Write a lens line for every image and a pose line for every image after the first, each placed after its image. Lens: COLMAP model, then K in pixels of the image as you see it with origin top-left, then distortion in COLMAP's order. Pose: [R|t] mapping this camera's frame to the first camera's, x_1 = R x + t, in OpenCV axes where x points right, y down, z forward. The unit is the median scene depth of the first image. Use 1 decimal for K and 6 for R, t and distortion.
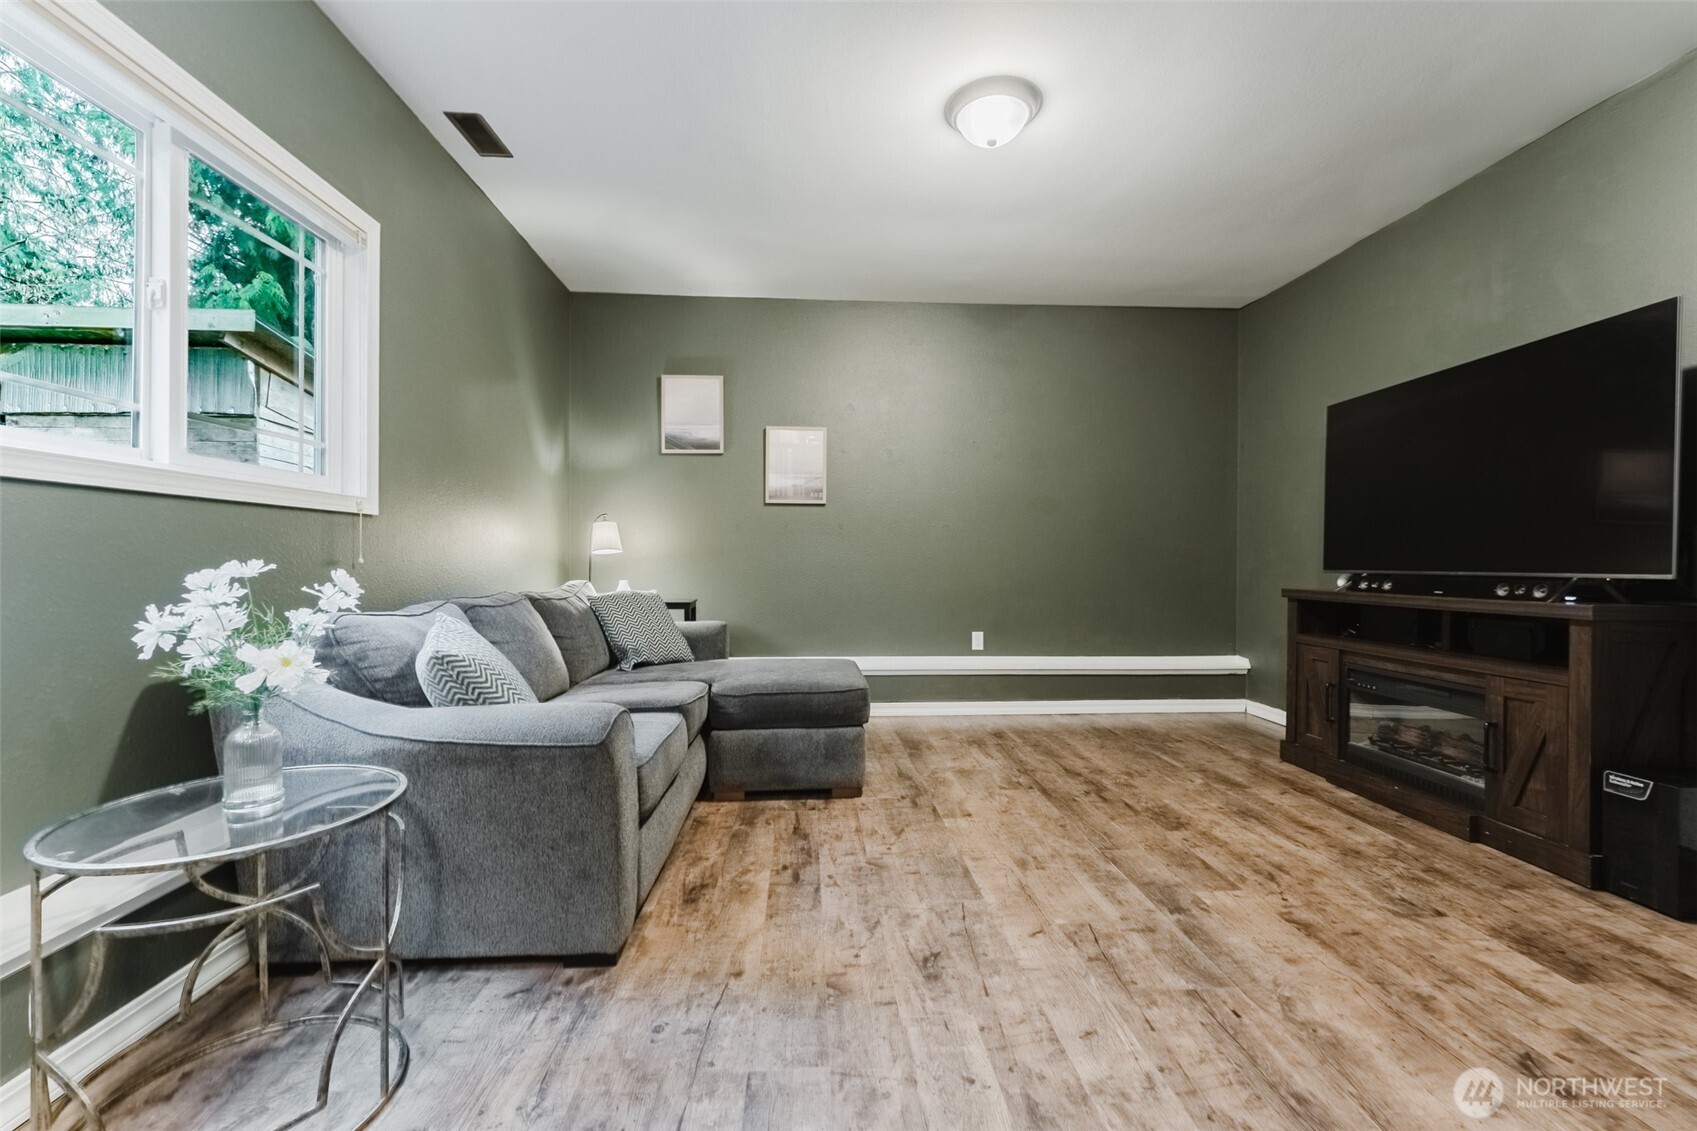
lens RADIAL K [[707.1, 0, 846.4], [0, 707.1, 561.0], [0, 0, 1]] dist [-0.001122, 0.000061]
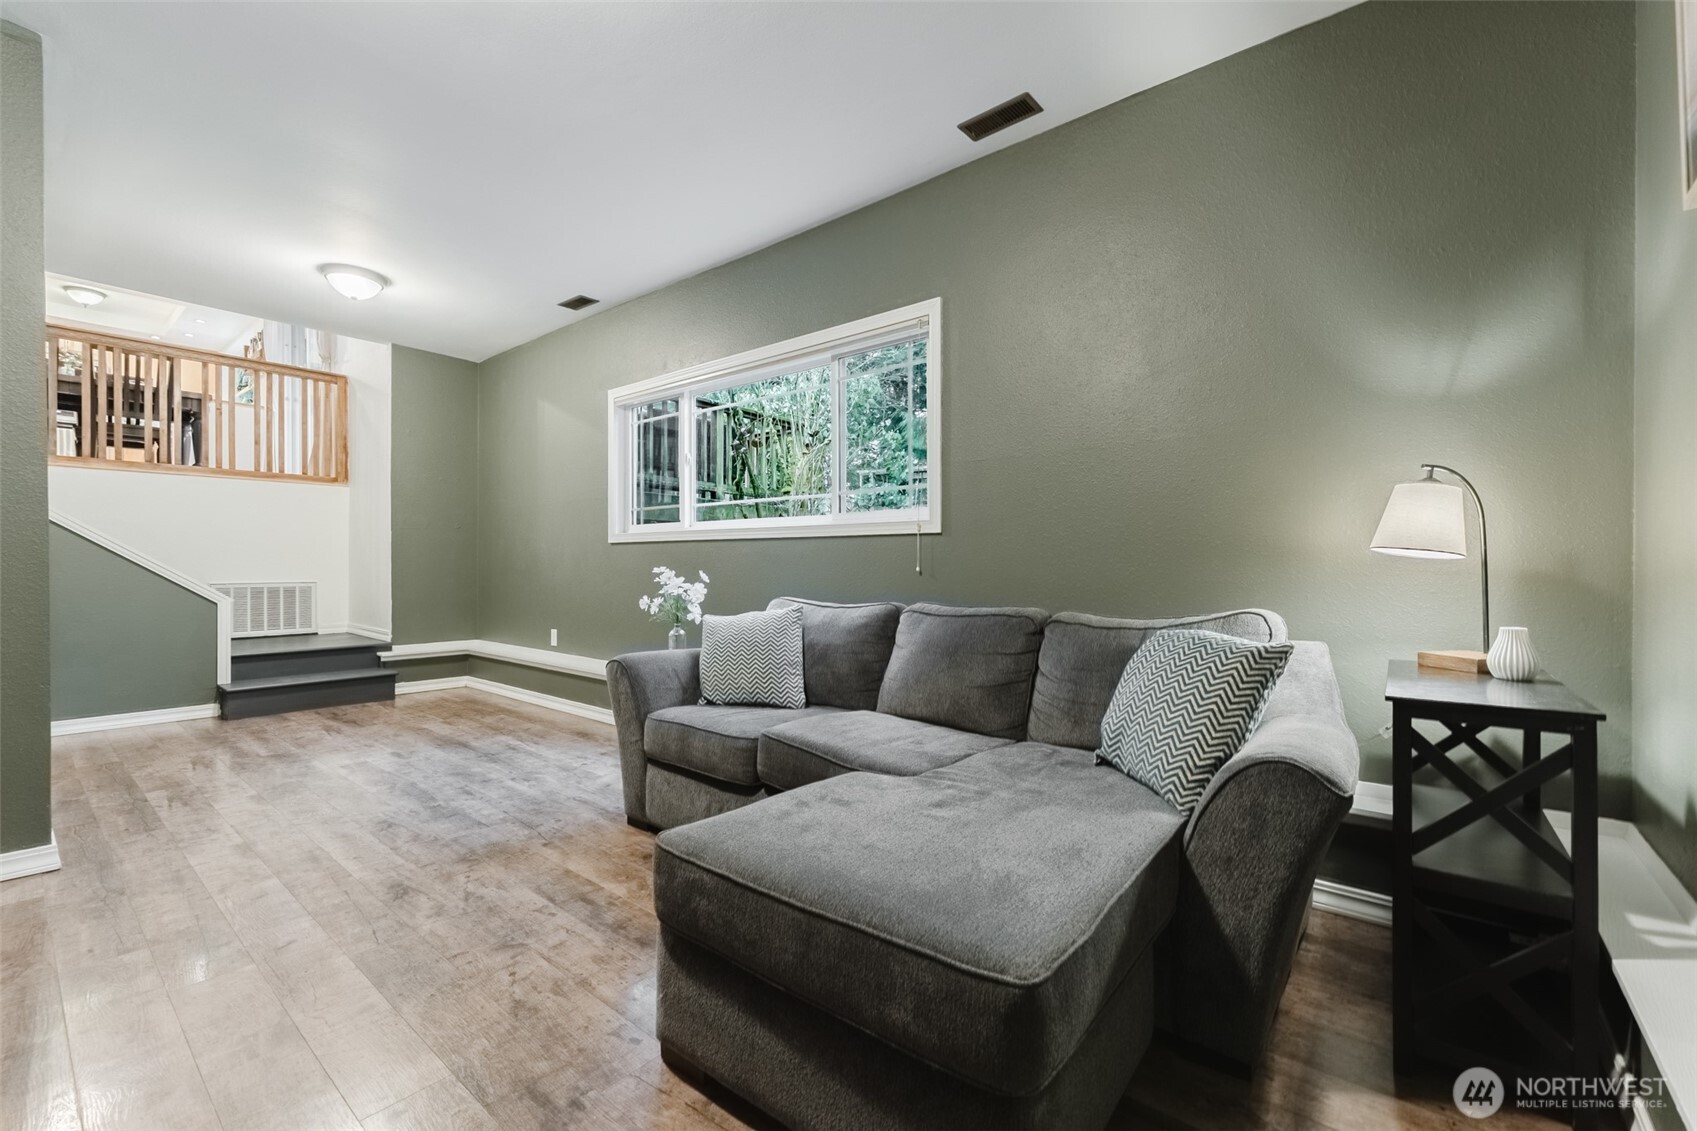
lens RADIAL K [[707.1, 0, 842.0], [0, 707.1, 567.2], [0, 0, 1]] dist [-0.001122, 0.000061]
pose [[-0.687025, -0.004542, -0.726619, 0.403937], [-0.008039, 0.999967, 0.001350, -0.006218], [0.726589, 0.006769, -0.687039, 1.987137]]
